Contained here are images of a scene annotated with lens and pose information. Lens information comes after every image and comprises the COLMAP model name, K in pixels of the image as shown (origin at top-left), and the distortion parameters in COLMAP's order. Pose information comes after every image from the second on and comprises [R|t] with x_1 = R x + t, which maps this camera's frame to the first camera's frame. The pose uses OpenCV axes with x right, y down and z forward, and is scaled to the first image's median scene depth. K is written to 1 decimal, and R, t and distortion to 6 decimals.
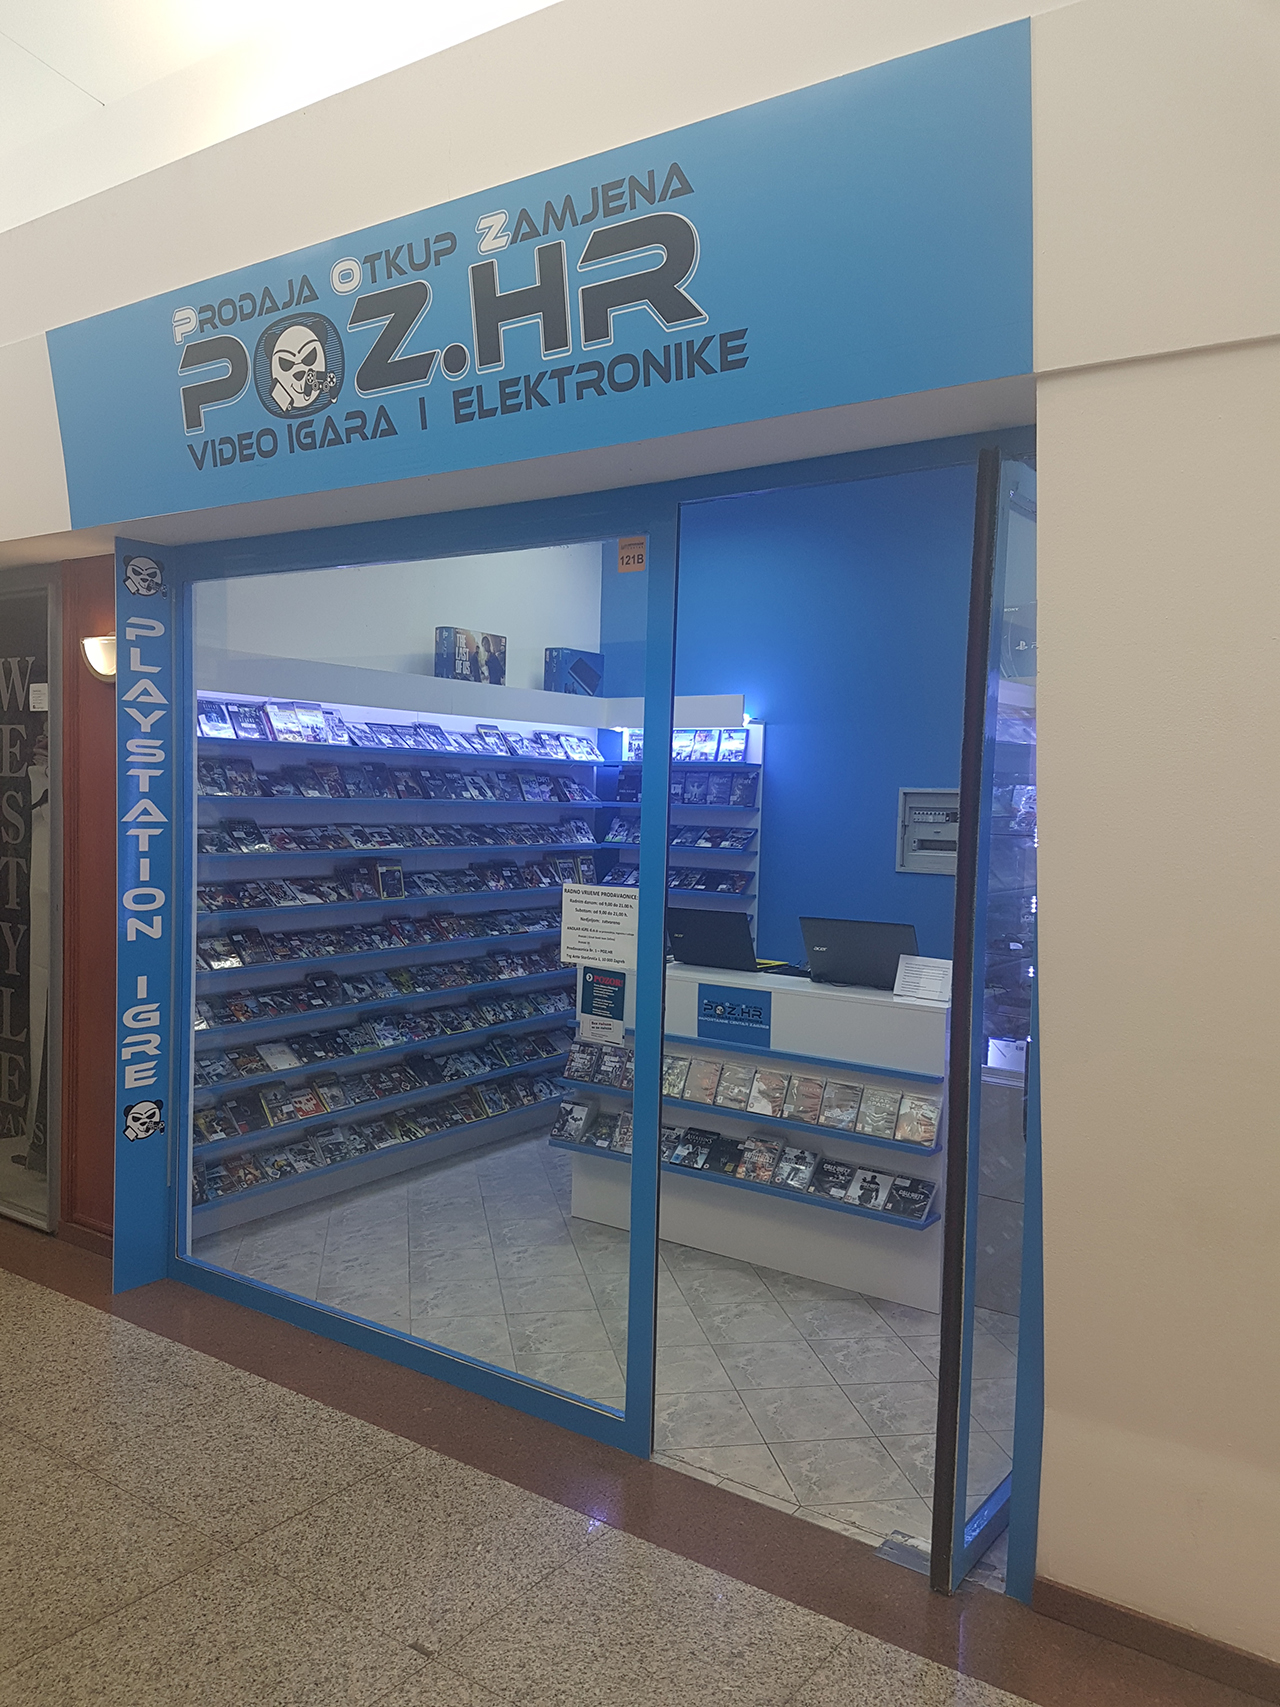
lens RADIAL K [[1316.5, 0, 640.0], [0, 1316.5, 853.5], [0, 0, 1]] dist [0.217152, -0.389519]
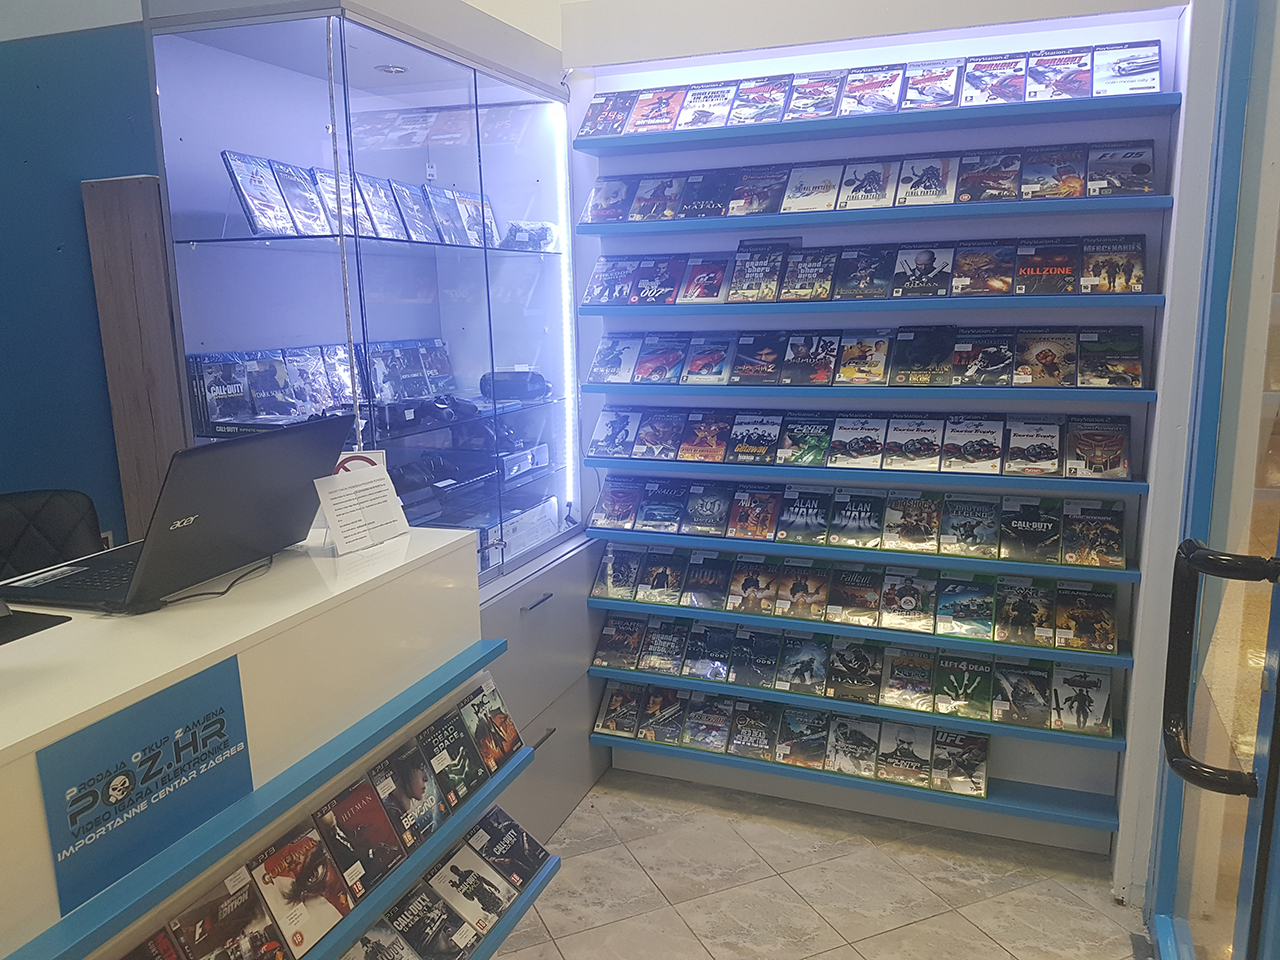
lens RADIAL K [[987.2, 0, 643.9], [0, 987.2, 500.9], [0, 0, 1]] dist [0.217152, -0.389519]
pose [[-0.247093, -0.216428, 0.944512, -0.159422], [0.062067, 0.969201, 0.238323, -0.000295], [-0.967002, 0.117511, -0.226050, 0.774278]]
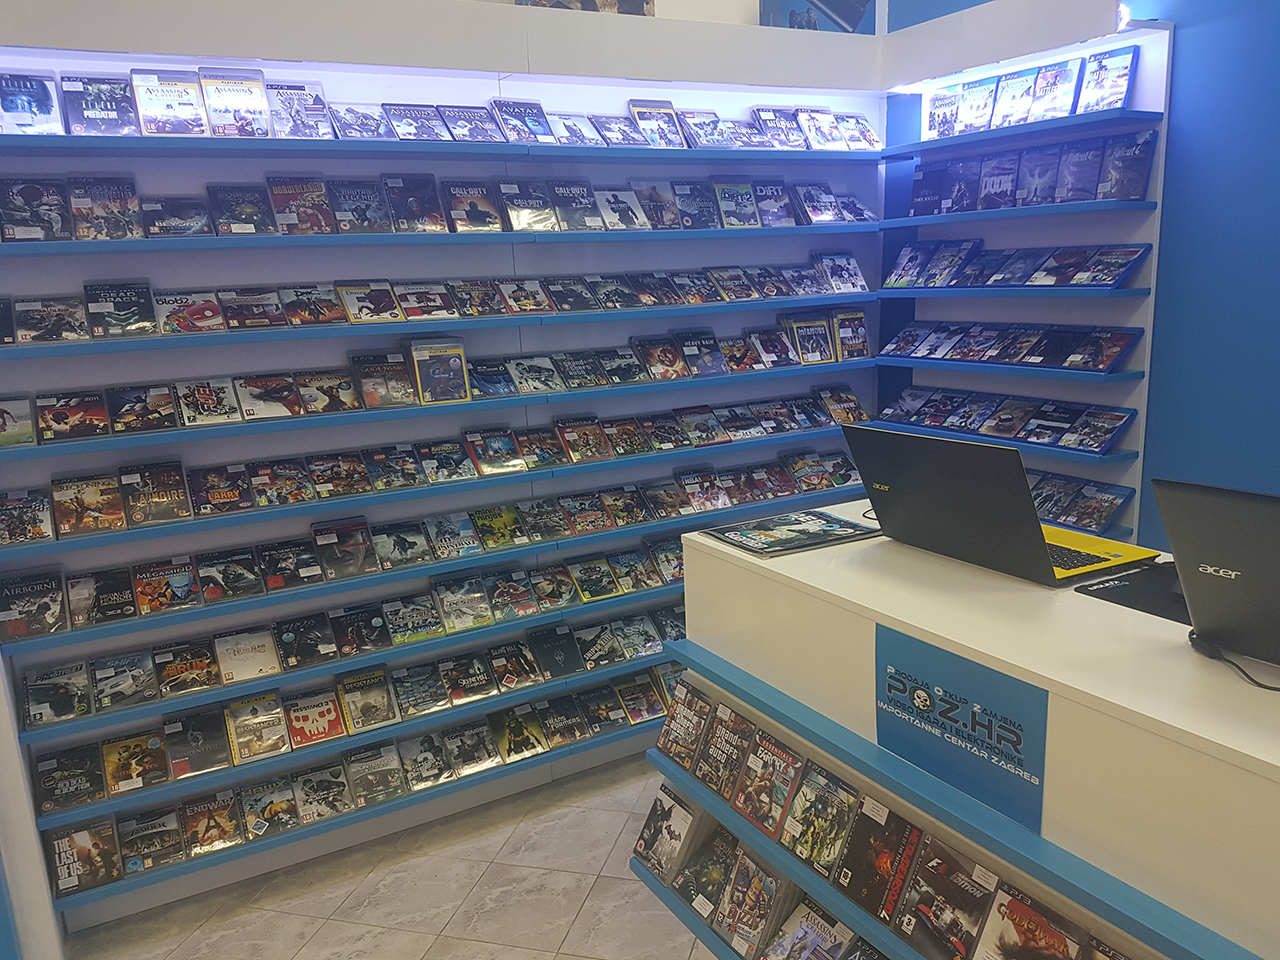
lens RADIAL K [[987.2, 0, 643.9], [0, 987.2, 500.9], [0, 0, 1]] dist [0.217152, -0.389519]
pose [[0.896419, 0.037397, -0.441627, 0.098136], [0.045313, 0.983479, 0.175257, 0.001726], [0.440885, -0.177115, 0.879915, 0.590894]]
